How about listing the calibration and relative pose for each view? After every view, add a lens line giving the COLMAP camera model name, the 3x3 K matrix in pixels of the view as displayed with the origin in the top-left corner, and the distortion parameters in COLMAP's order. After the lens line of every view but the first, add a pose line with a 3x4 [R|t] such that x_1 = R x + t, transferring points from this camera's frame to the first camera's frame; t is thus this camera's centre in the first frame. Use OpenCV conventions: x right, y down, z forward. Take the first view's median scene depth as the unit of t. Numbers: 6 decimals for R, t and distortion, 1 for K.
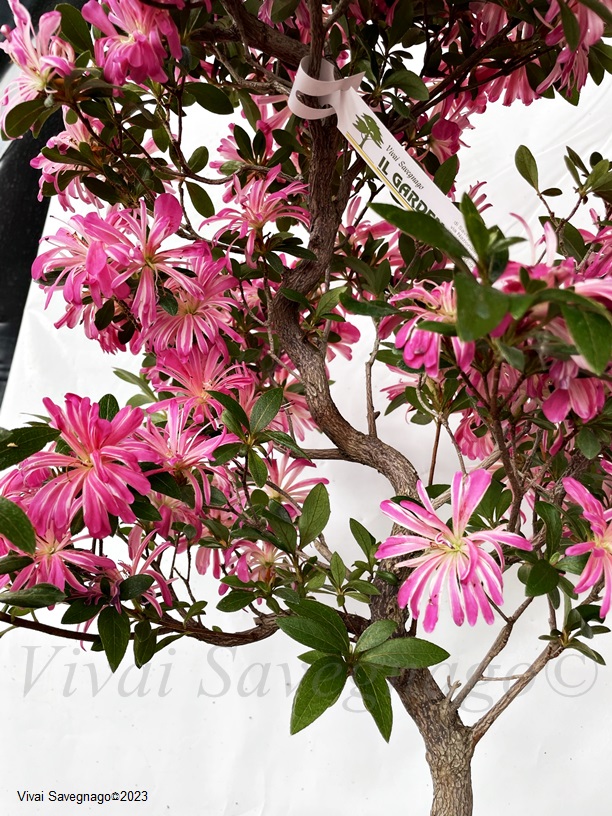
lens RADIAL K [[617.1, 0, 300.7], [0, 617.1, 412.1], [0, 0, 1]] dist [-0.002403, -0.002606]
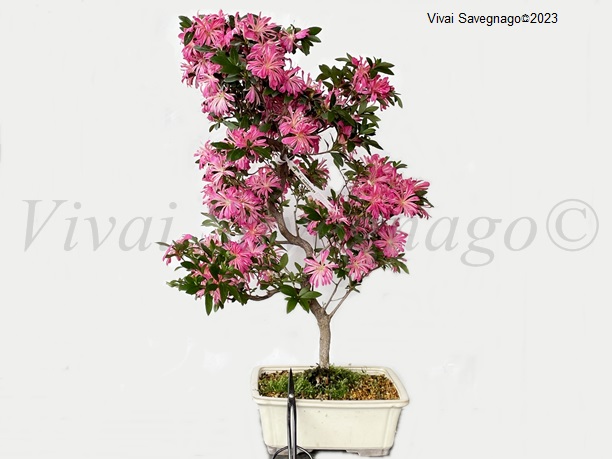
lens RADIAL K [[462.8, 0, 306.7], [0, 462.8, 227.9], [0, 0, 1]] dist [-0.002403, -0.002606]
pose [[0.980283, -0.073096, 0.183582, -0.330274], [0.044149, 0.986598, 0.157081, -0.444827], [-0.192604, -0.145878, 0.970373, -1.609806]]
